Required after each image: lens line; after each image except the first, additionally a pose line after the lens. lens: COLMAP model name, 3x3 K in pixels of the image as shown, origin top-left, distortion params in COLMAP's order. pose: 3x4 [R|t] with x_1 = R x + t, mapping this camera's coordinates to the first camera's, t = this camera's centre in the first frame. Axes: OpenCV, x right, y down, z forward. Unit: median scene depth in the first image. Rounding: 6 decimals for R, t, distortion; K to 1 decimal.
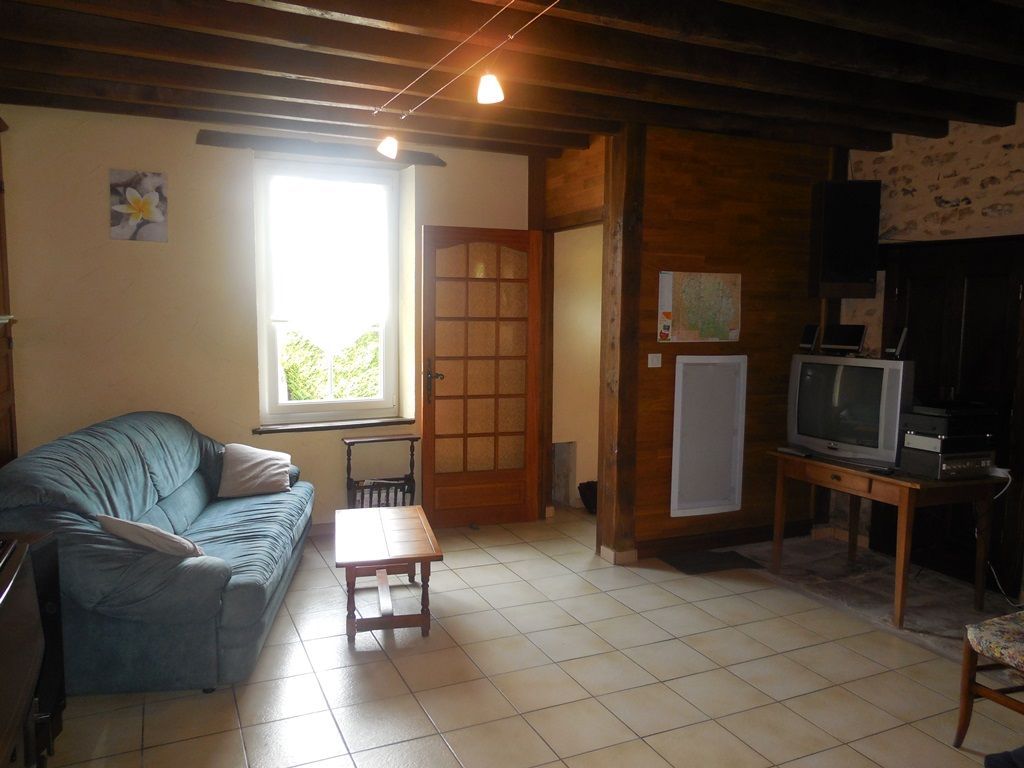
lens RADIAL K [[763.4, 0, 509.6], [0, 763.4, 390.0], [0, 0, 1]] dist [-0.021721, 0.007806]
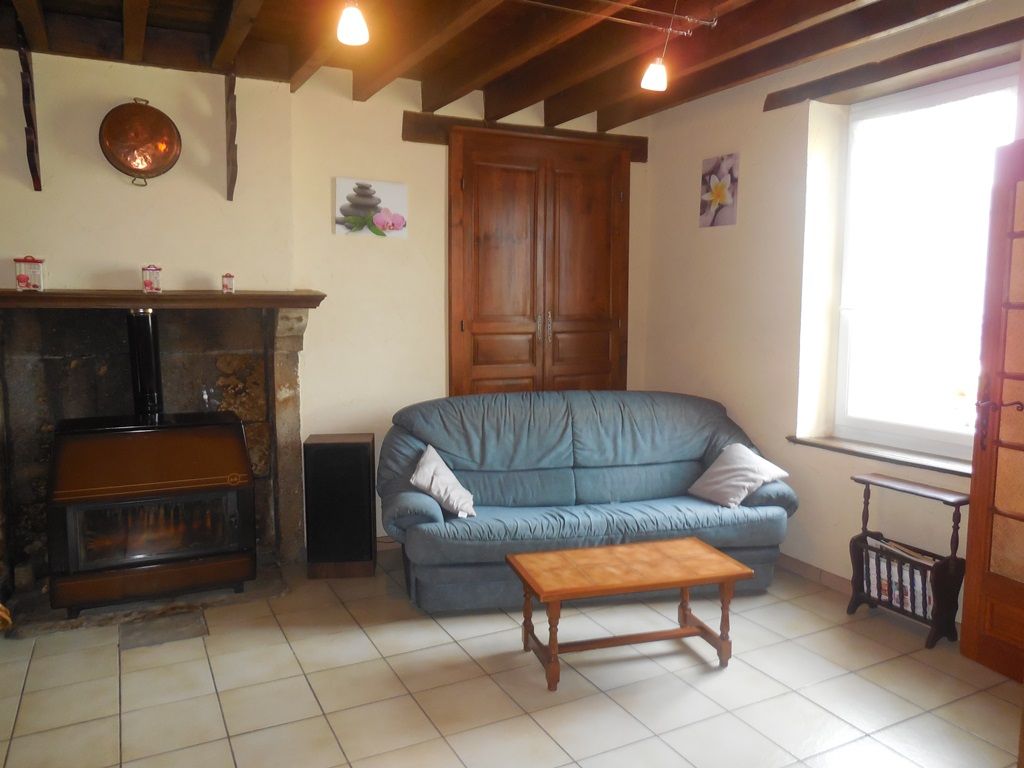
lens RADIAL K [[763.4, 0, 509.7], [0, 763.4, 377.8], [0, 0, 1]] dist [-0.021721, 0.007806]
pose [[0.040992, 0.096816, -0.994458, 0.524312], [-0.097435, 0.990938, 0.092457, -0.064456], [0.994397, 0.093105, 0.050054, 0.697675]]
